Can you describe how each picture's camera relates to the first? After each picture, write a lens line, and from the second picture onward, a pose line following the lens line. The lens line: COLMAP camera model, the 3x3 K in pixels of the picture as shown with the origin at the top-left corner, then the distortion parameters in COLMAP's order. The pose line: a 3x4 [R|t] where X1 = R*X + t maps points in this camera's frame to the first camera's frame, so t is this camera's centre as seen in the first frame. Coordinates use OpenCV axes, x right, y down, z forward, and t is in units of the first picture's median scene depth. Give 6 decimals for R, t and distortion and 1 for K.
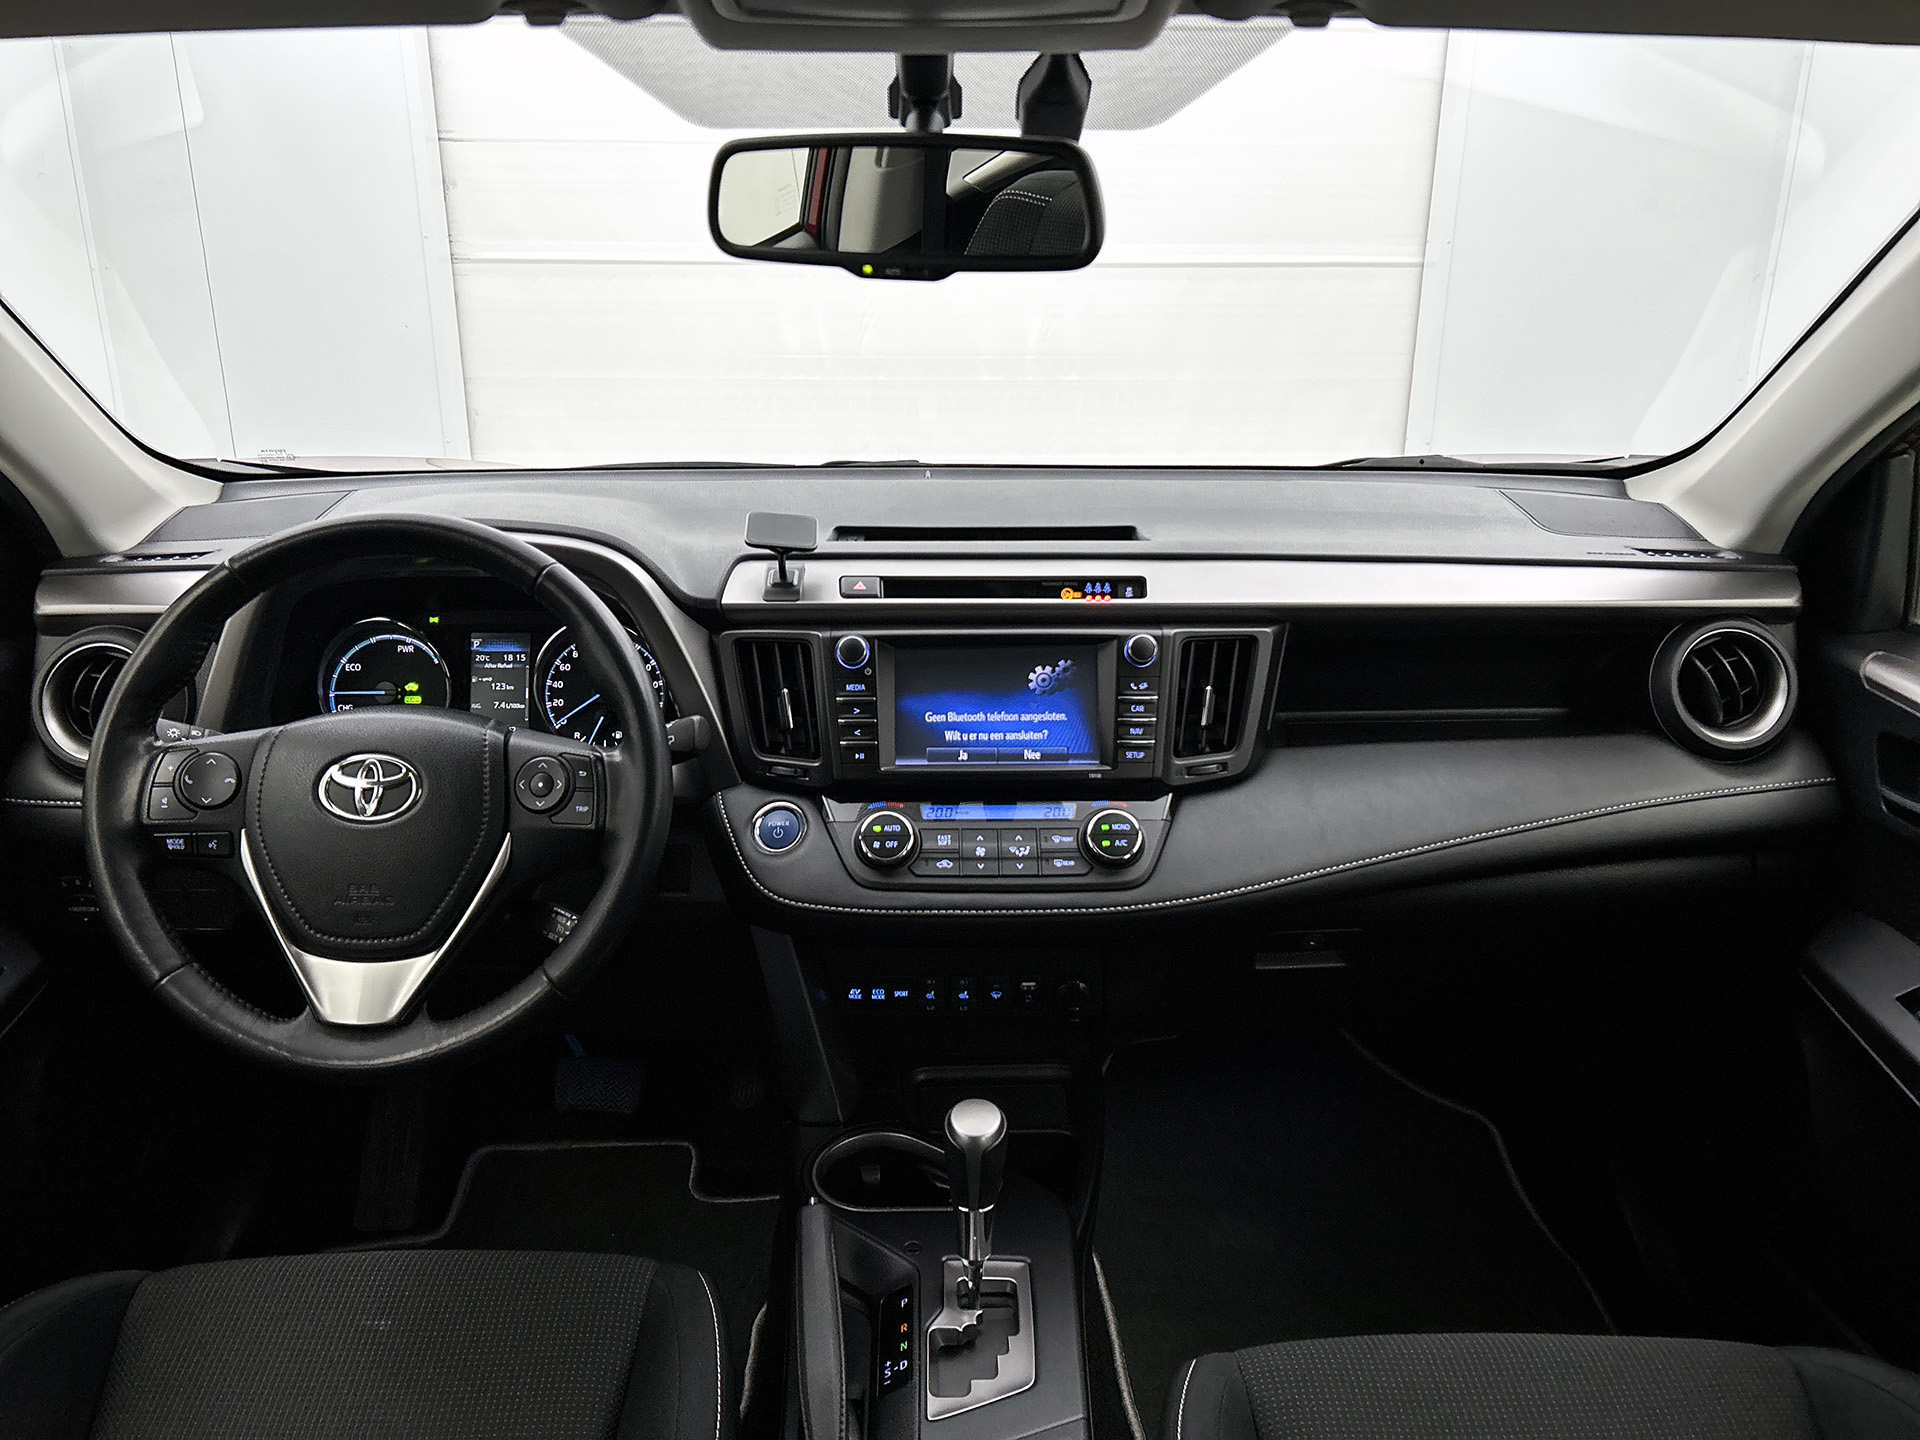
lens RADIAL K [[1416.7, 0, 957.2], [0, 1416.7, 709.1], [0, 0, 1]] dist [0.014911, -0.017259]
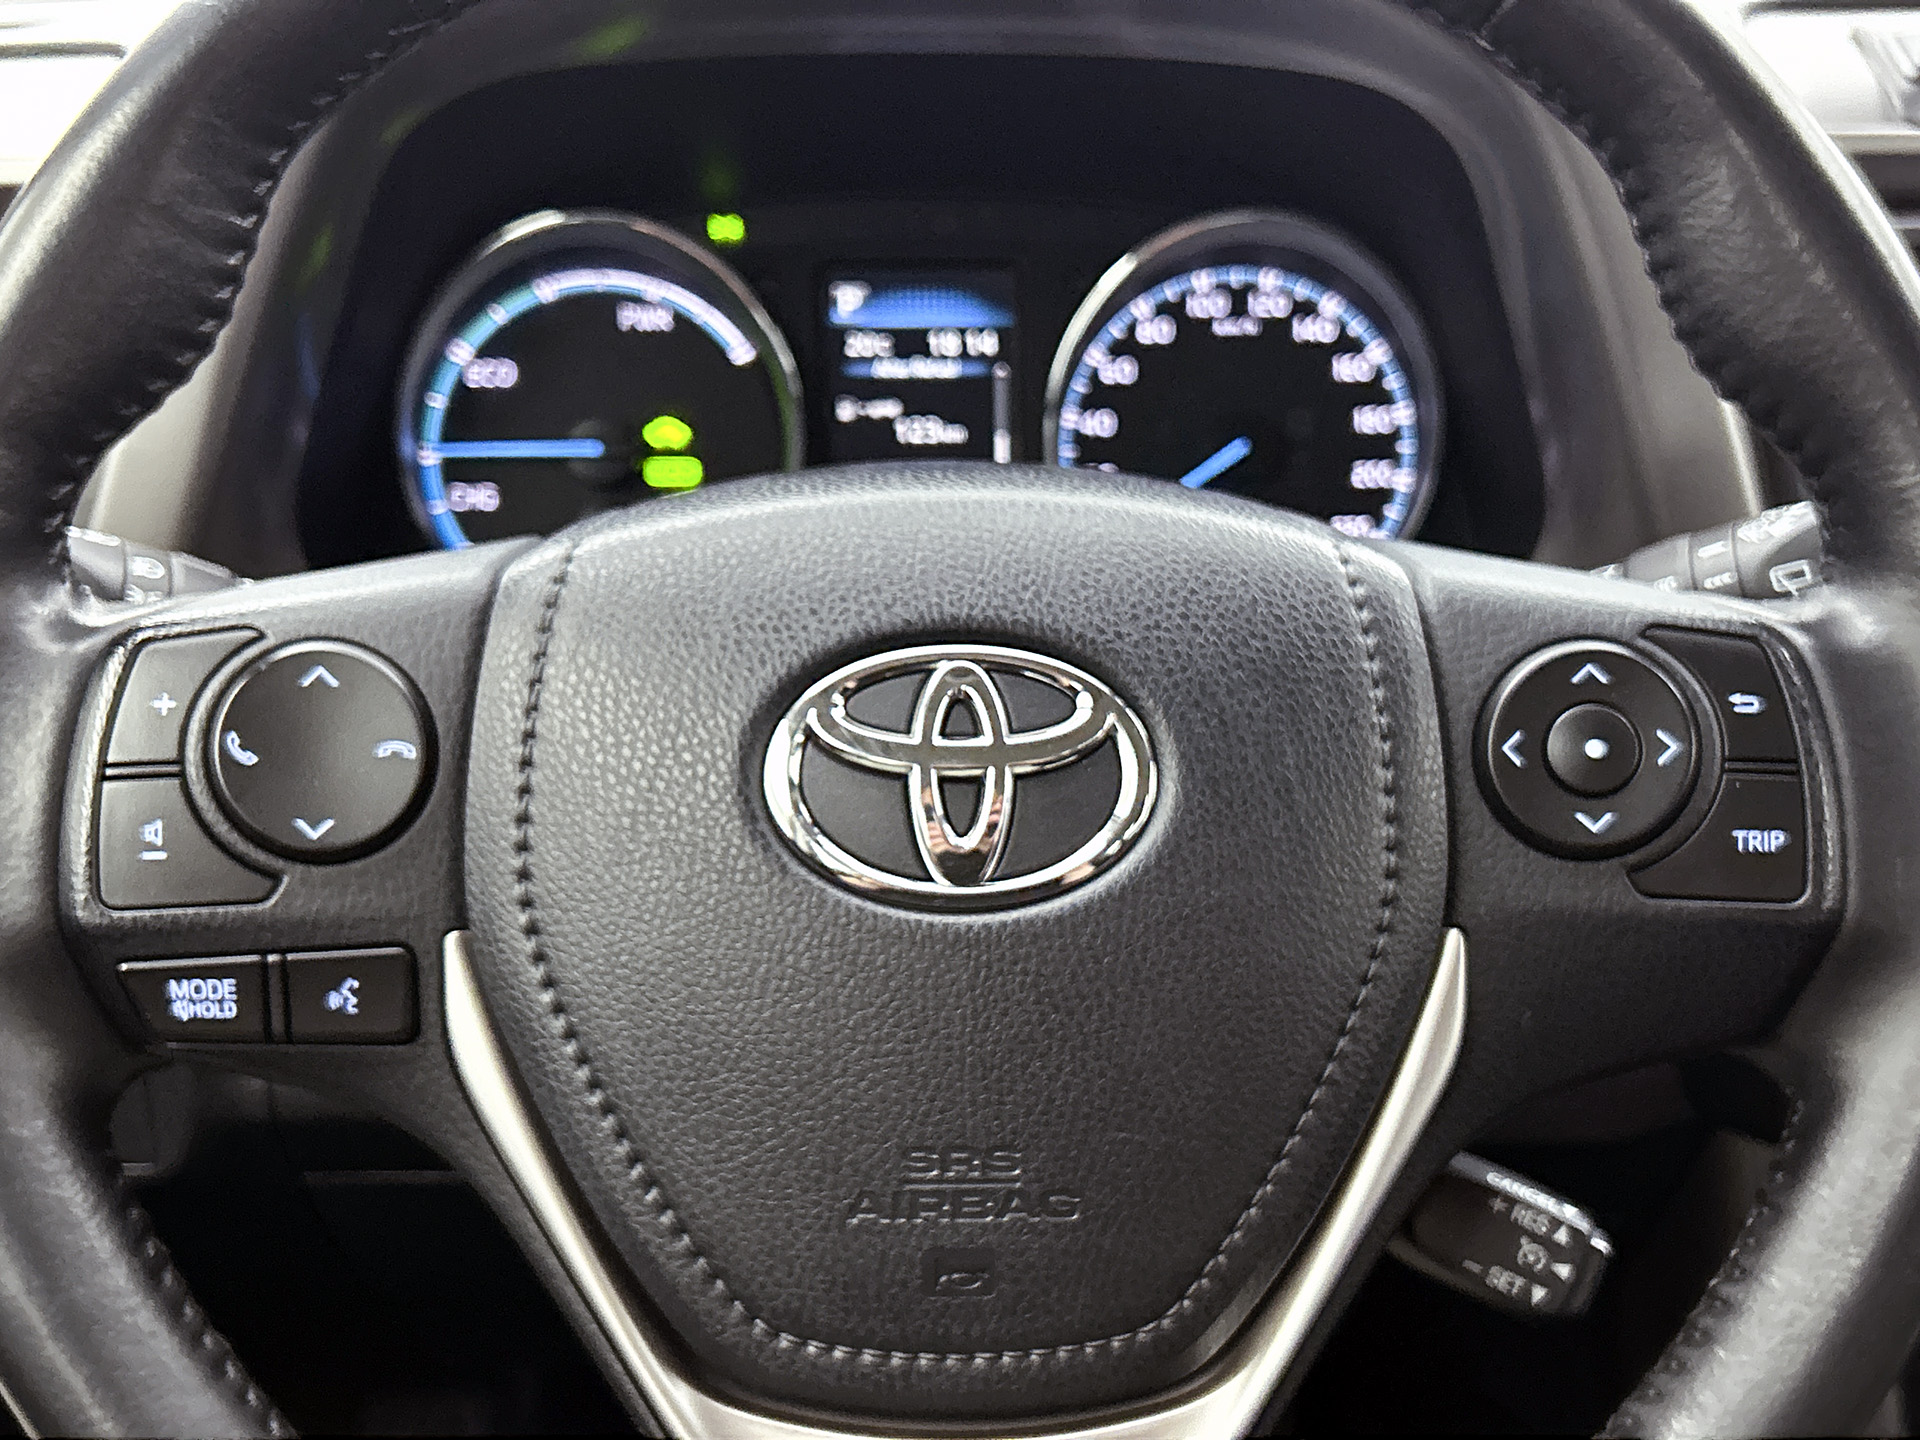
lens RADIAL K [[2327.9, 0, 971.9], [0, 2327.9, 732.4], [0, 0, 1]] dist [0.036734, 0.000000]
pose [[0.999584, -0.013845, 0.025311, -0.340810], [0.011763, 0.996675, 0.080632, 0.011253], [-0.026343, -0.080301, 0.996423, 0.466771]]
